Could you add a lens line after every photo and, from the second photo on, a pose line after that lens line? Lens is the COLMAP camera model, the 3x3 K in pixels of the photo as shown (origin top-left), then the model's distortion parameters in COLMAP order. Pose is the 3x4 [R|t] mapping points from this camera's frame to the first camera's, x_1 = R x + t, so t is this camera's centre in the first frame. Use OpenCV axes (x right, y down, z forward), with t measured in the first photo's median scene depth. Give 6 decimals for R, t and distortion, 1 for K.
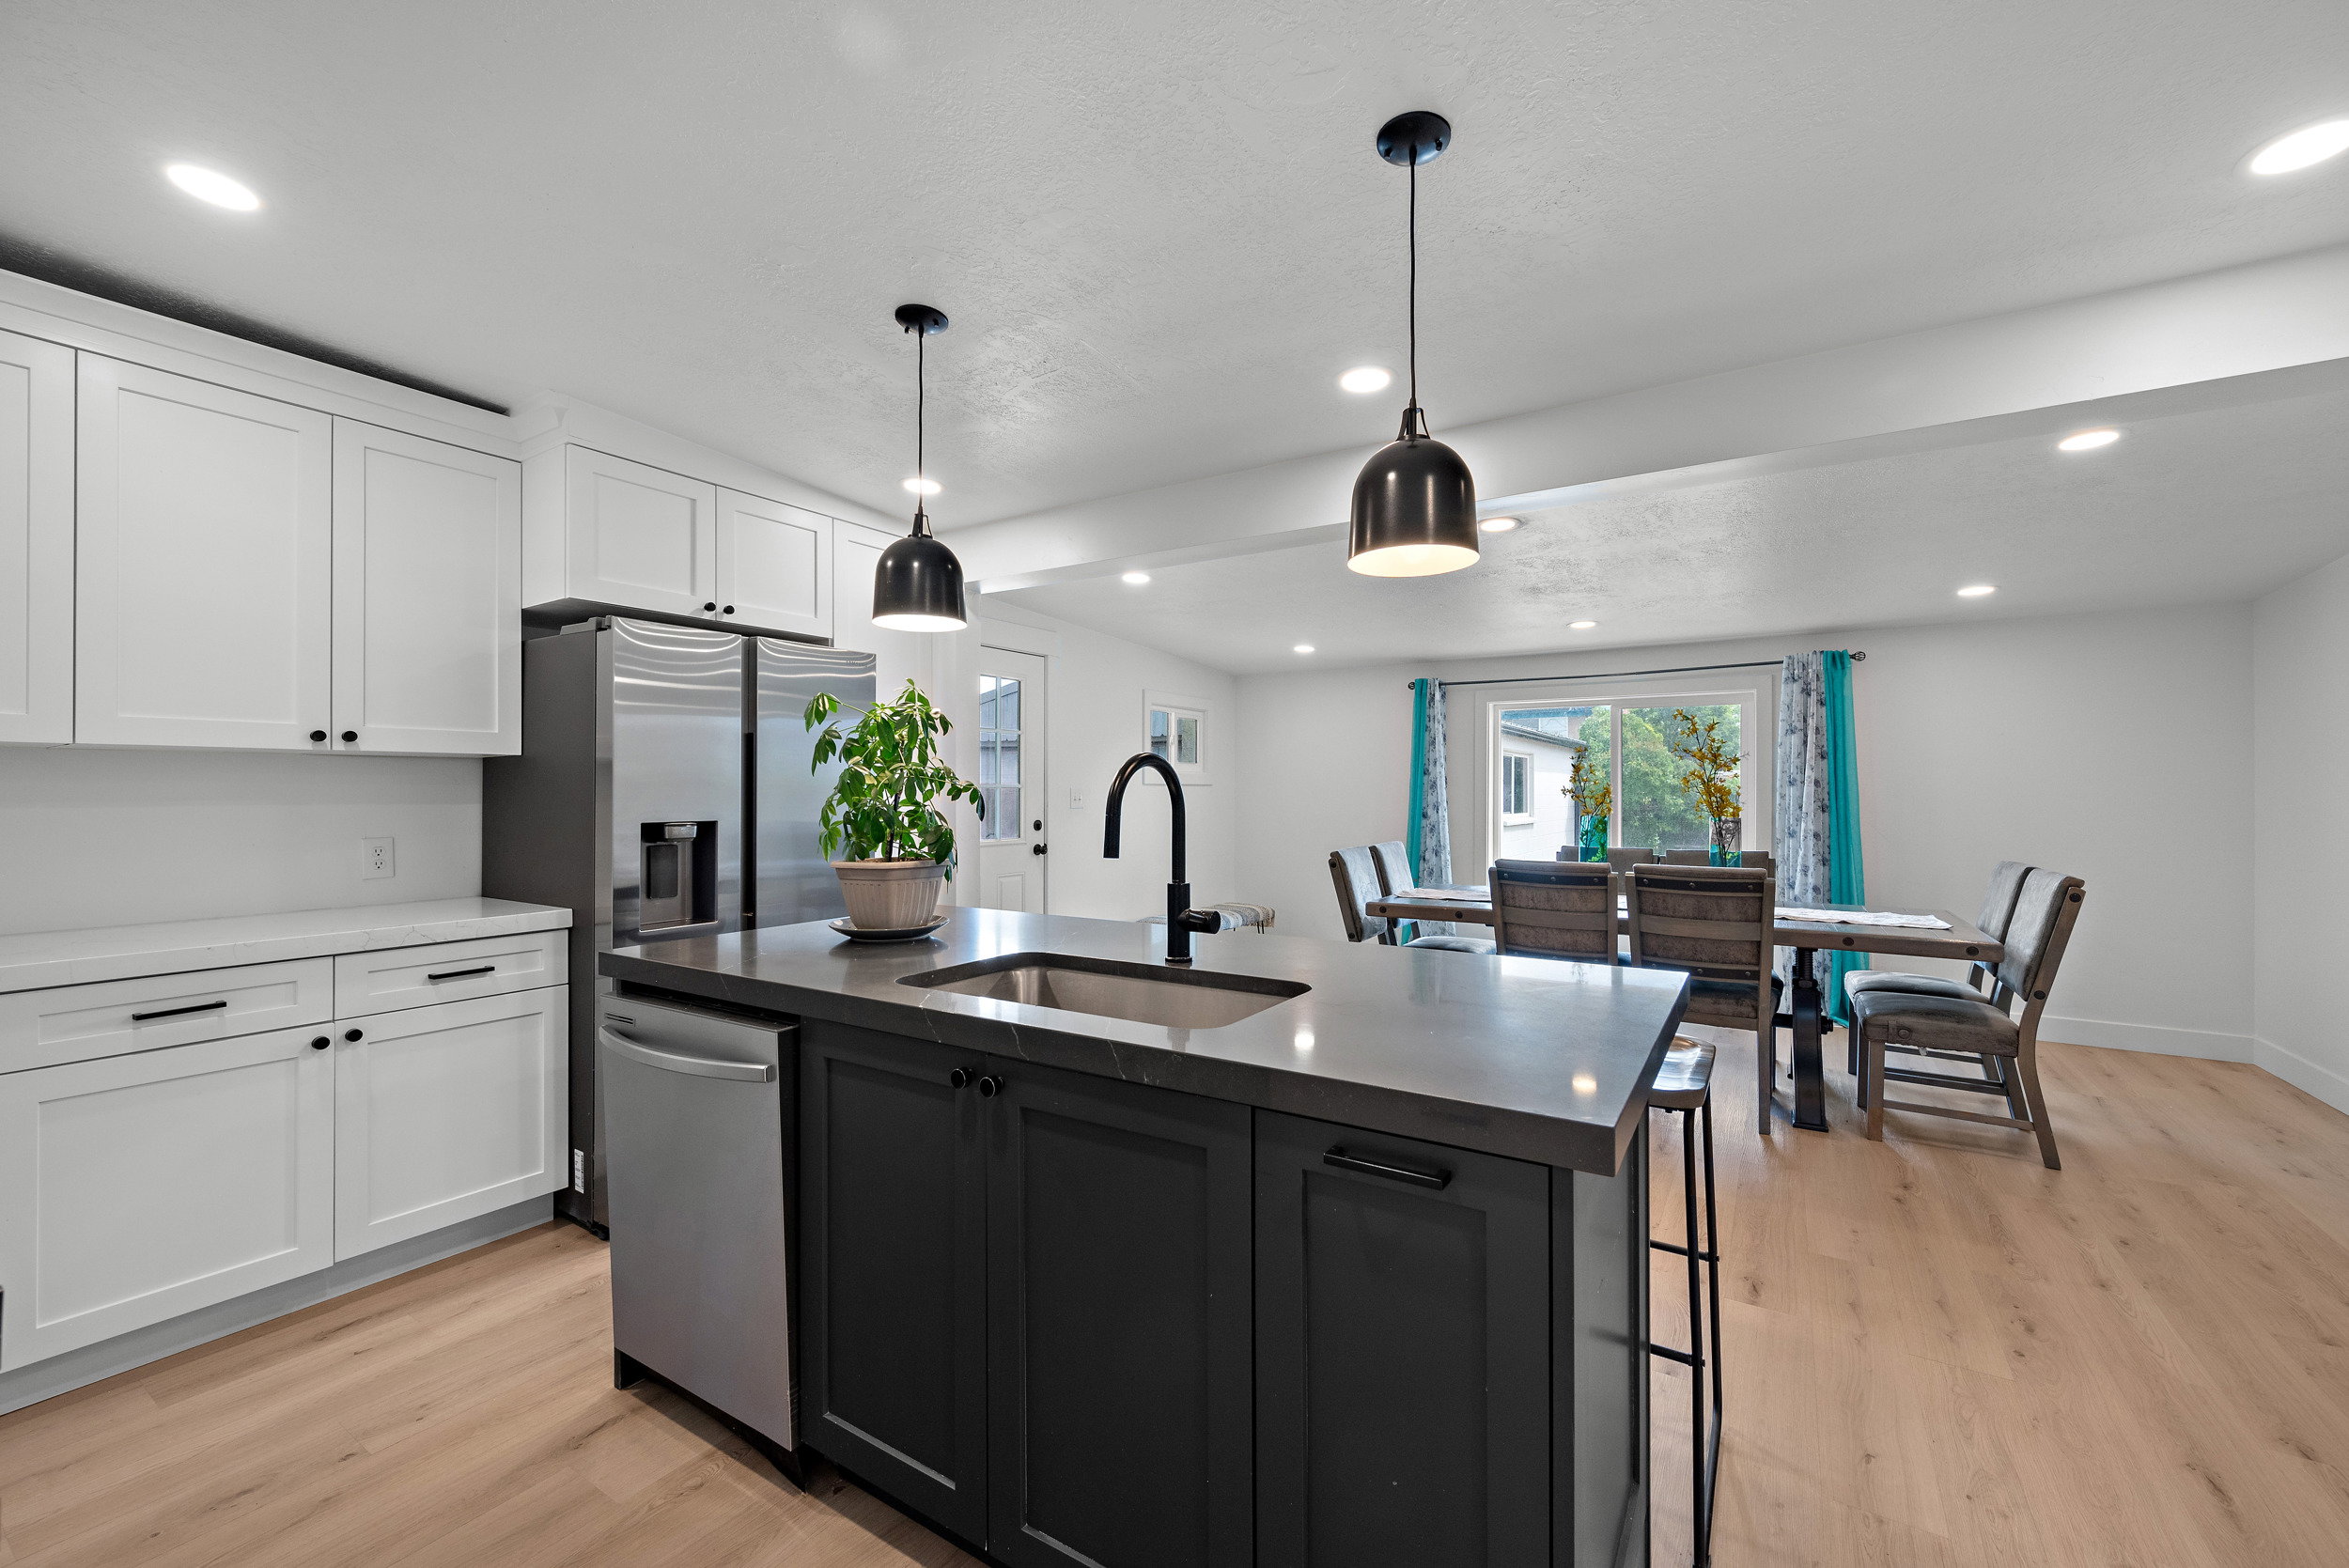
lens RADIAL K [[938.9, 0, 1173.3], [0, 938.9, 792.8], [0, 0, 1]] dist [0.002563, 0.000395]
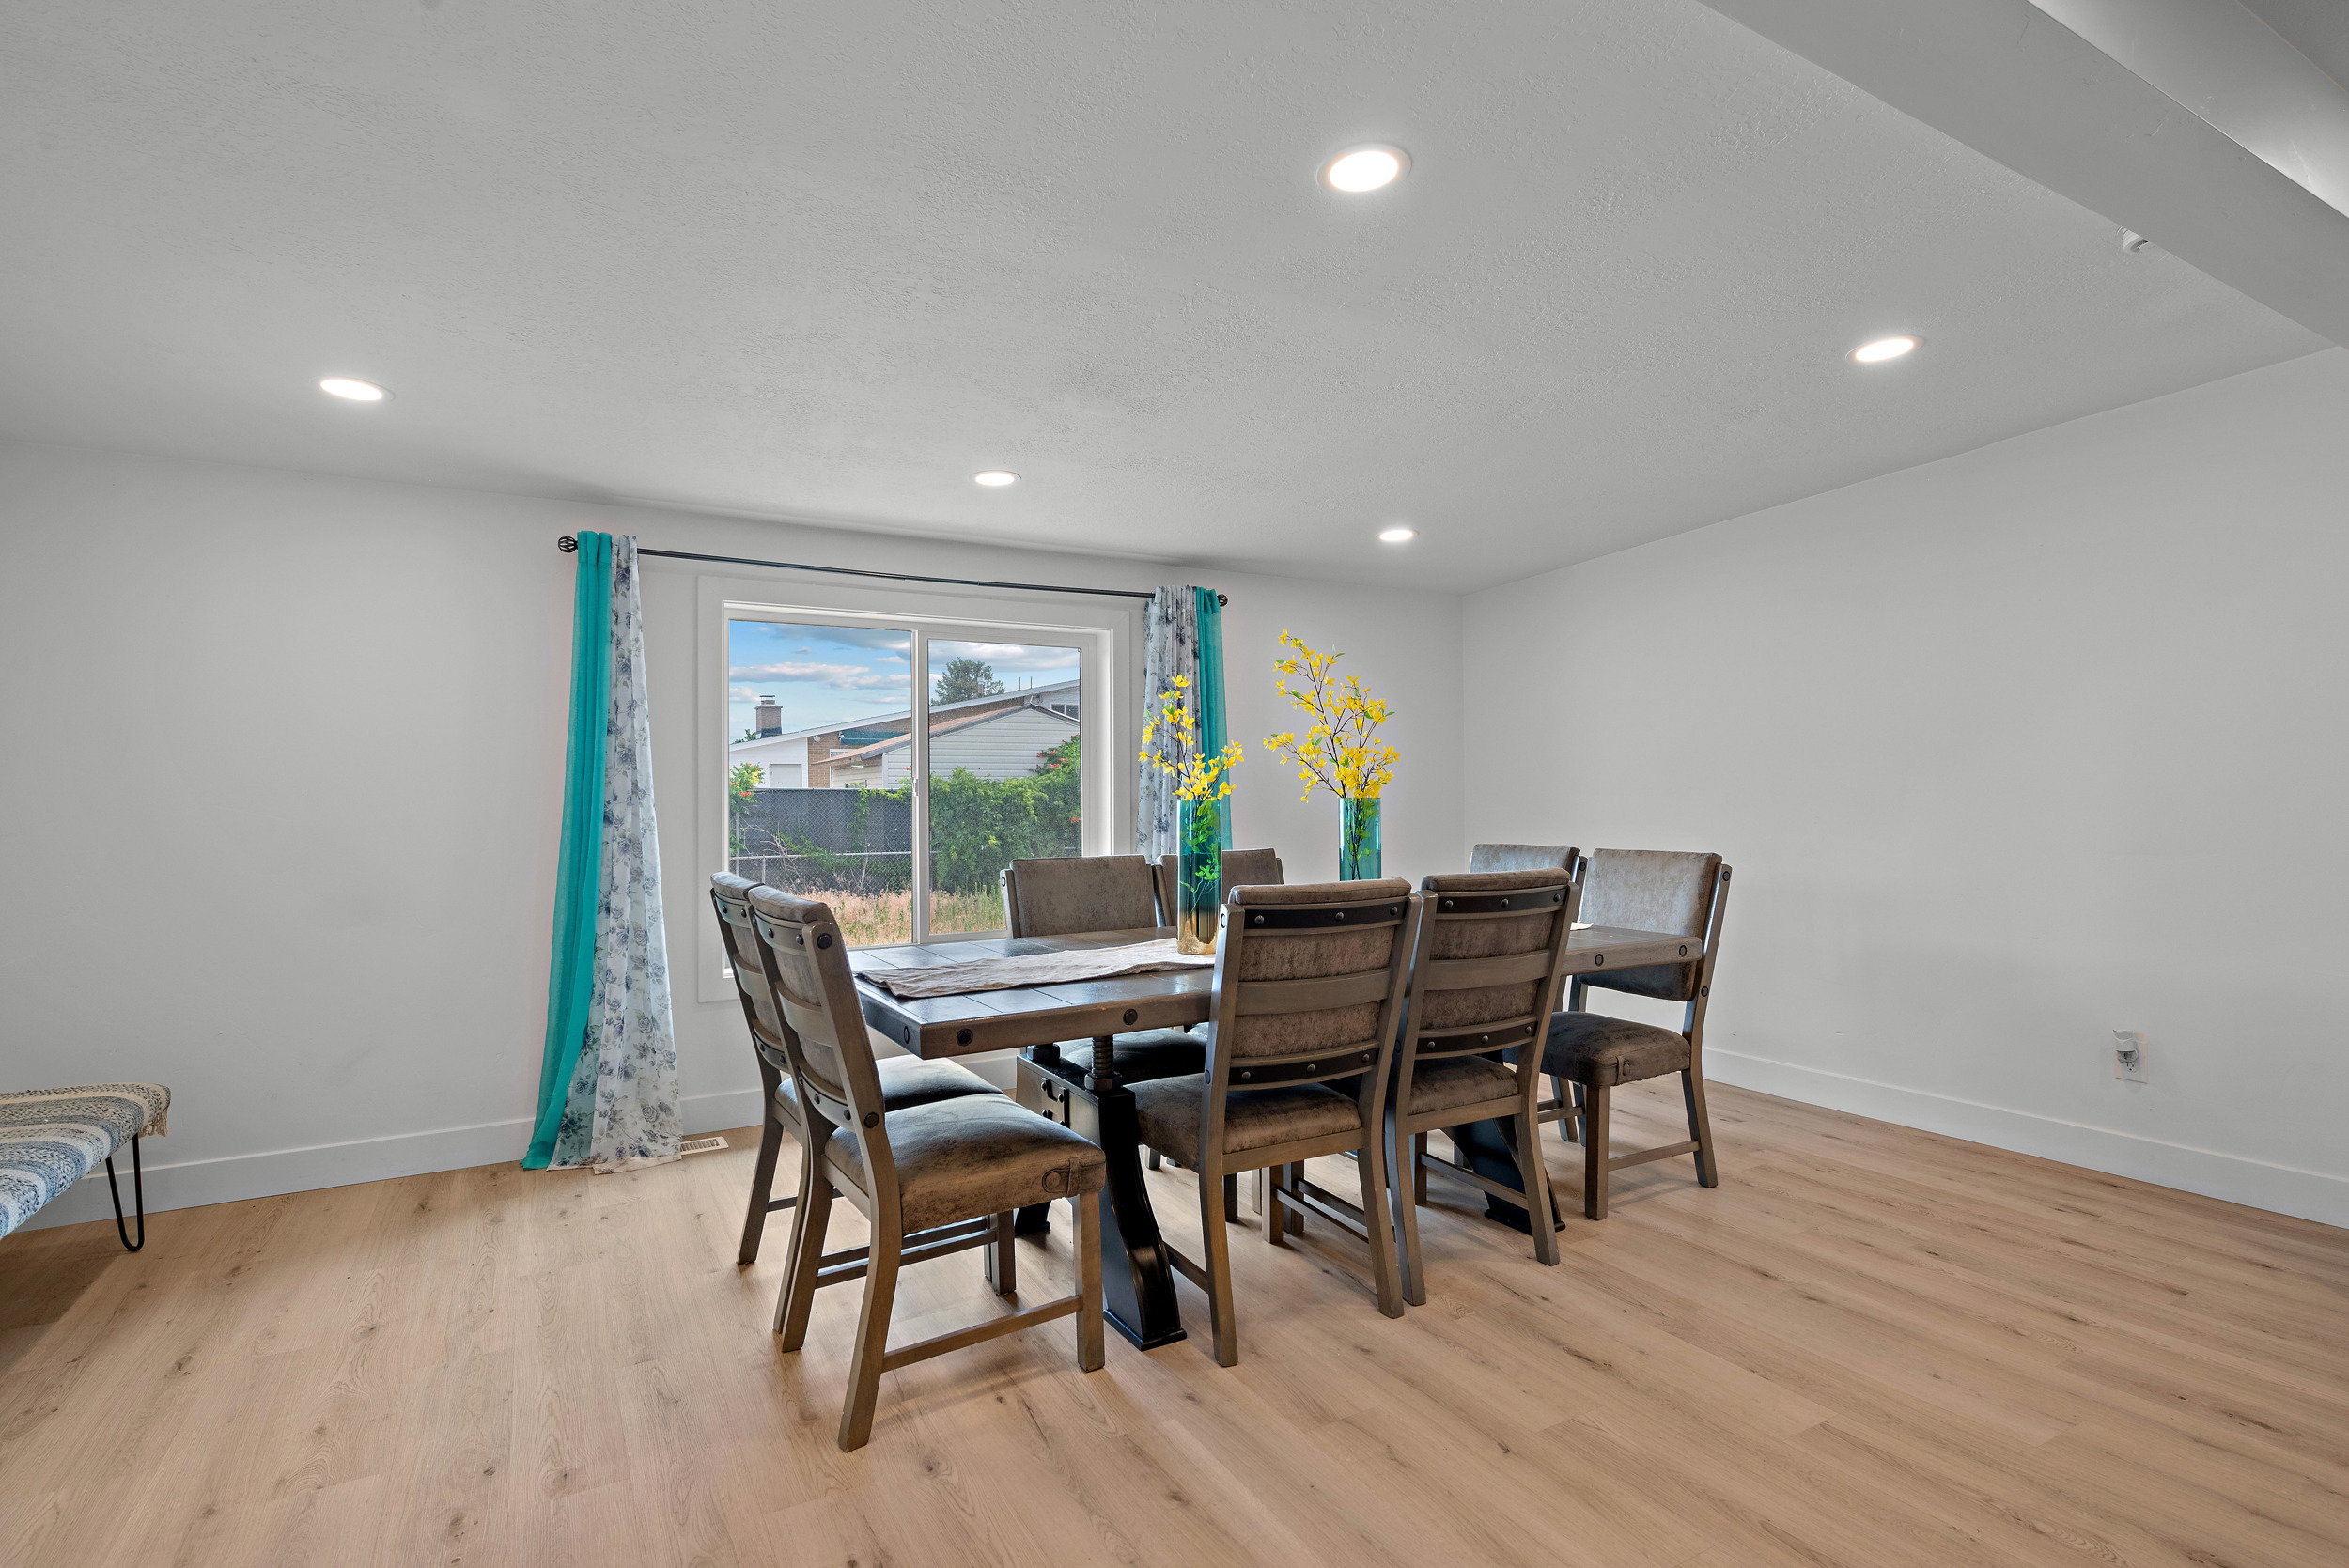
lens RADIAL K [[1127.1, 0, 1175.3], [0, 1127.1, 787.7], [0, 0, 1]] dist [0.003470, 0.000474]
pose [[0.460454, -0.000977, 0.887683, -0.138051], [0.009605, 0.999946, -0.003881, 0.016972], [-0.887631, 0.010313, 0.460439, 0.586665]]
